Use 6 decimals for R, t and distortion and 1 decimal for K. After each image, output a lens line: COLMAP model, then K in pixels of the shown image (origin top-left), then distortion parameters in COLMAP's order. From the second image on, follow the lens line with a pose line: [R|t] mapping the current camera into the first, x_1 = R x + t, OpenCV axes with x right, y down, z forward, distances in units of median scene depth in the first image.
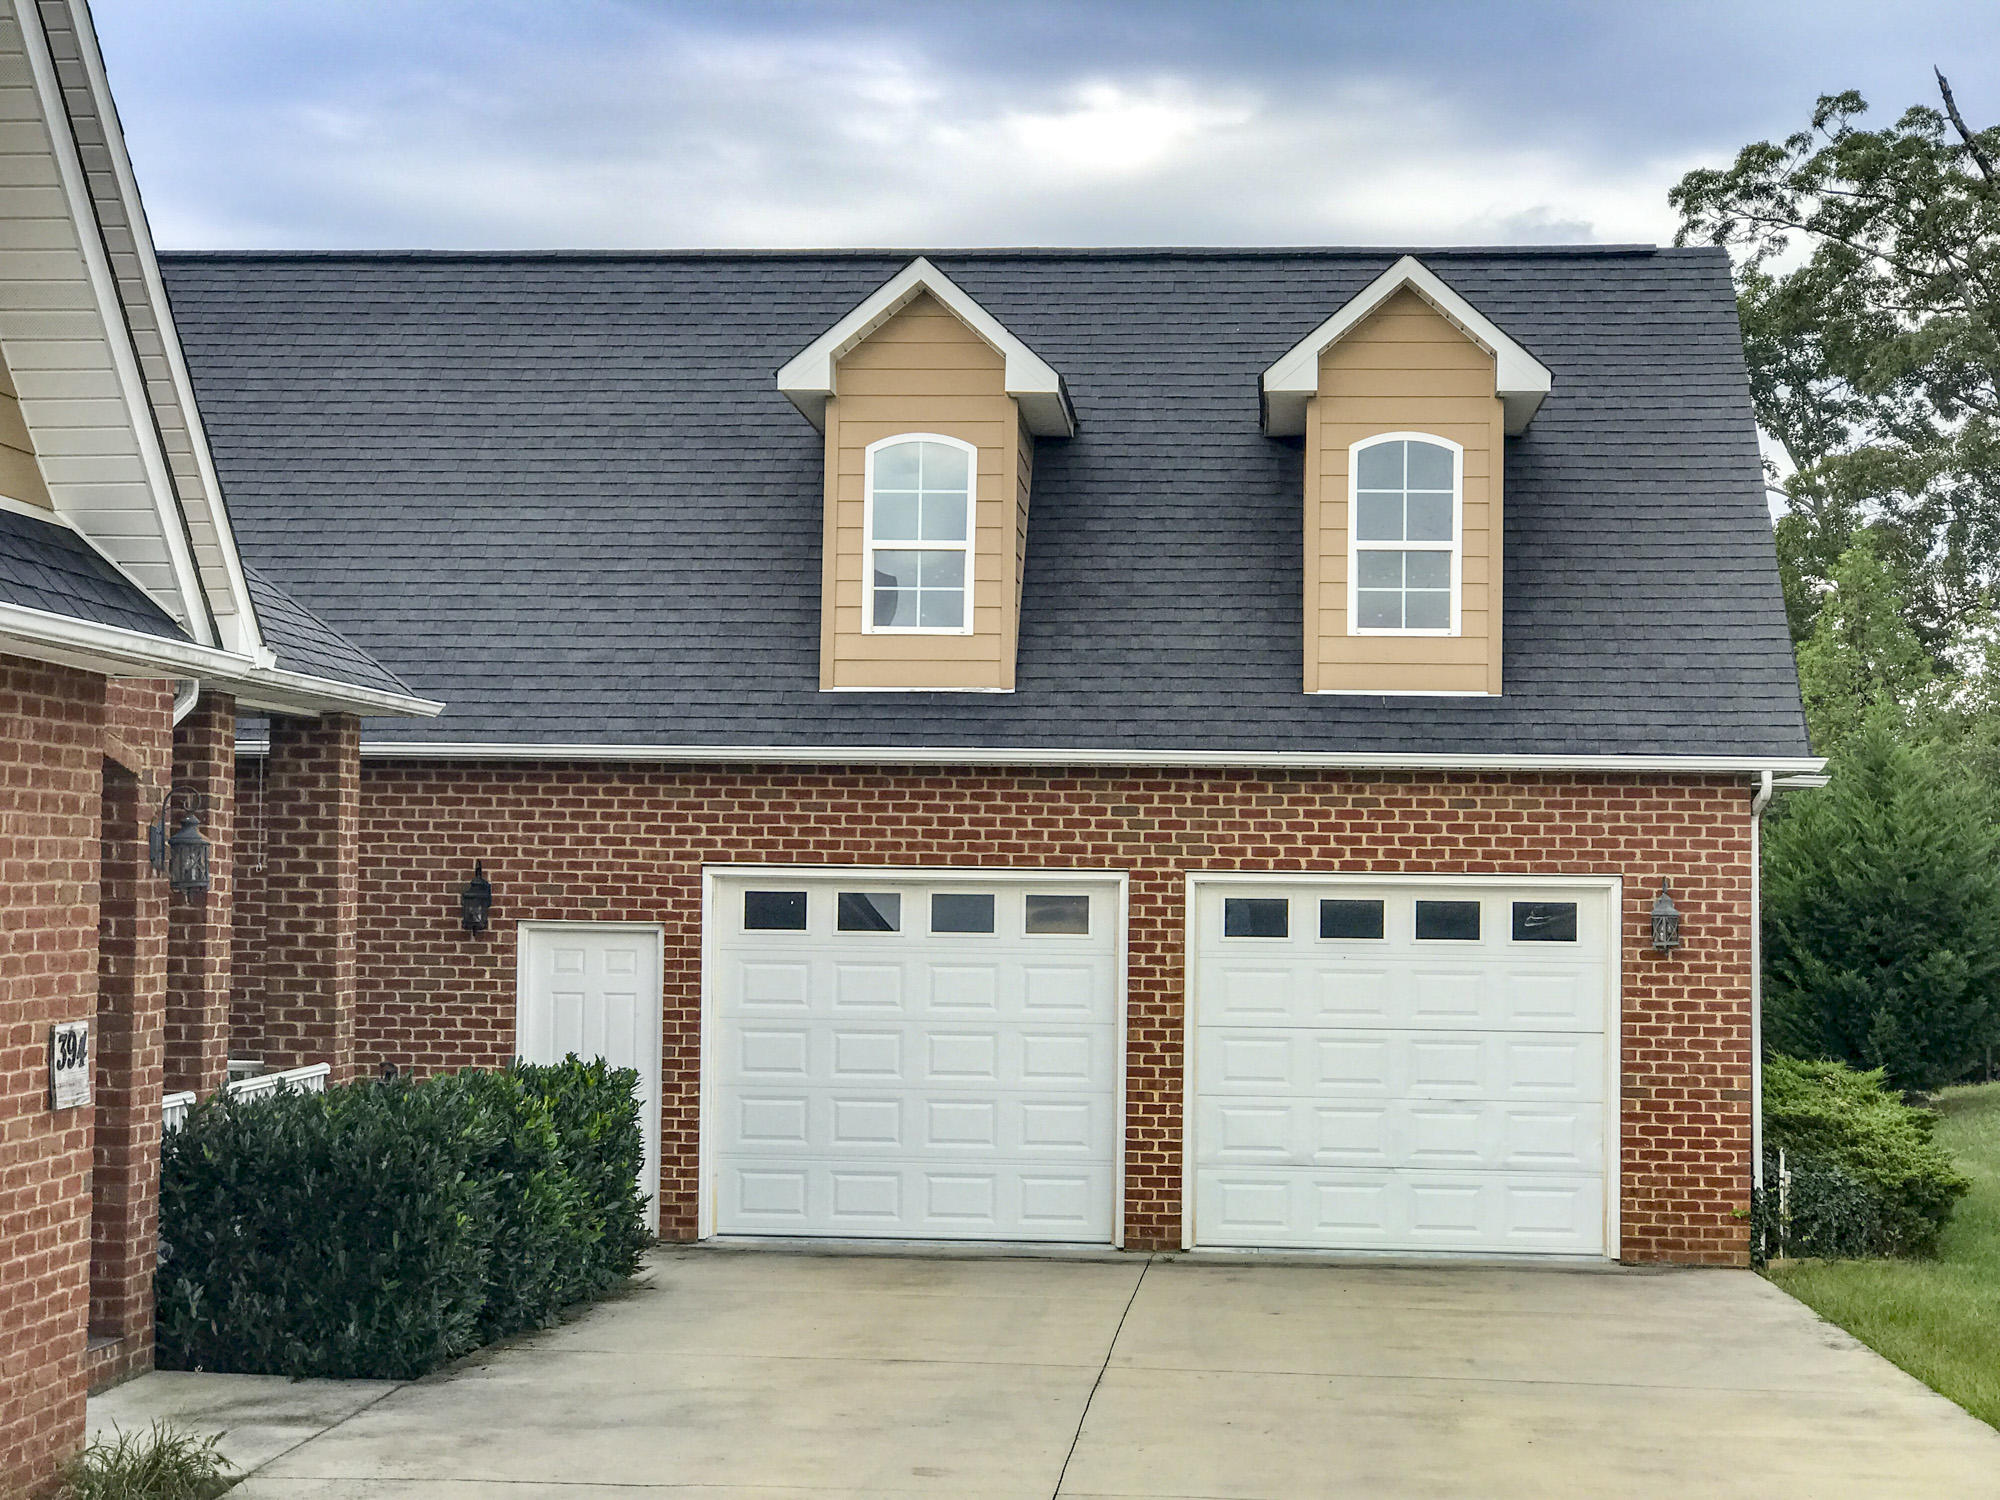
lens RADIAL K [[3257.5, 0, 1000.0], [0, 3257.5, 750.0], [0, 0, 1]] dist [0.048120, -0.180798]
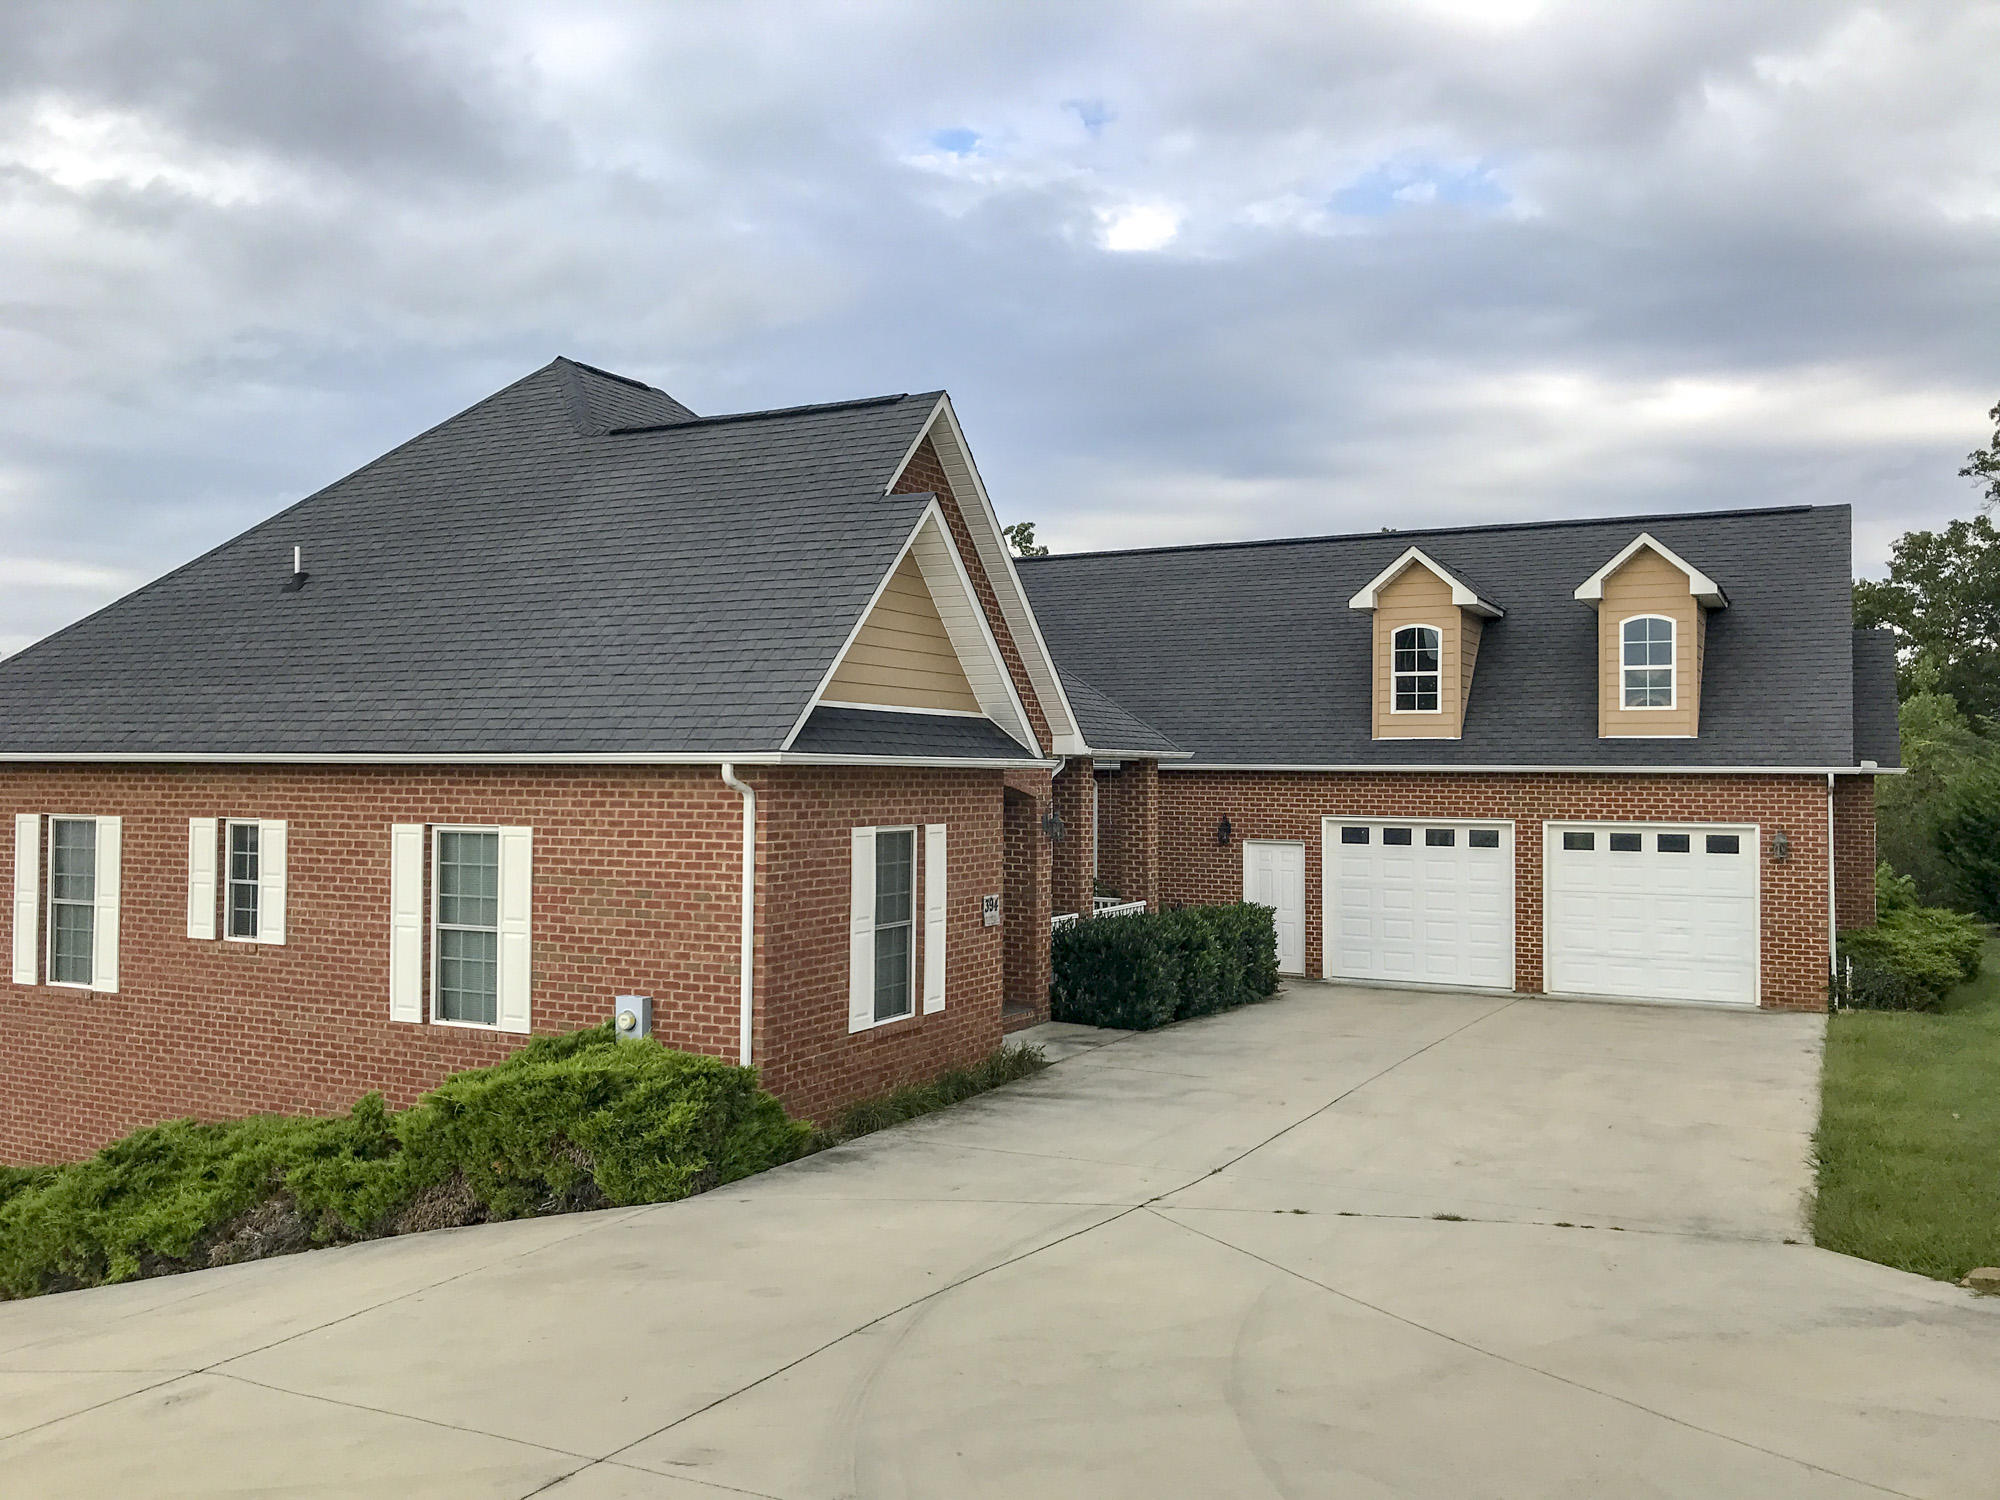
lens RADIAL K [[1670.1, 0, 991.5], [0, 1670.1, 693.7], [0, 0, 1]] dist [0.002069, -0.059089]
pose [[0.922155, -0.021584, -0.386219, 0.151321], [0.017537, 0.999748, -0.013998, -0.038328], [0.386424, 0.006135, 0.922301, -0.177466]]
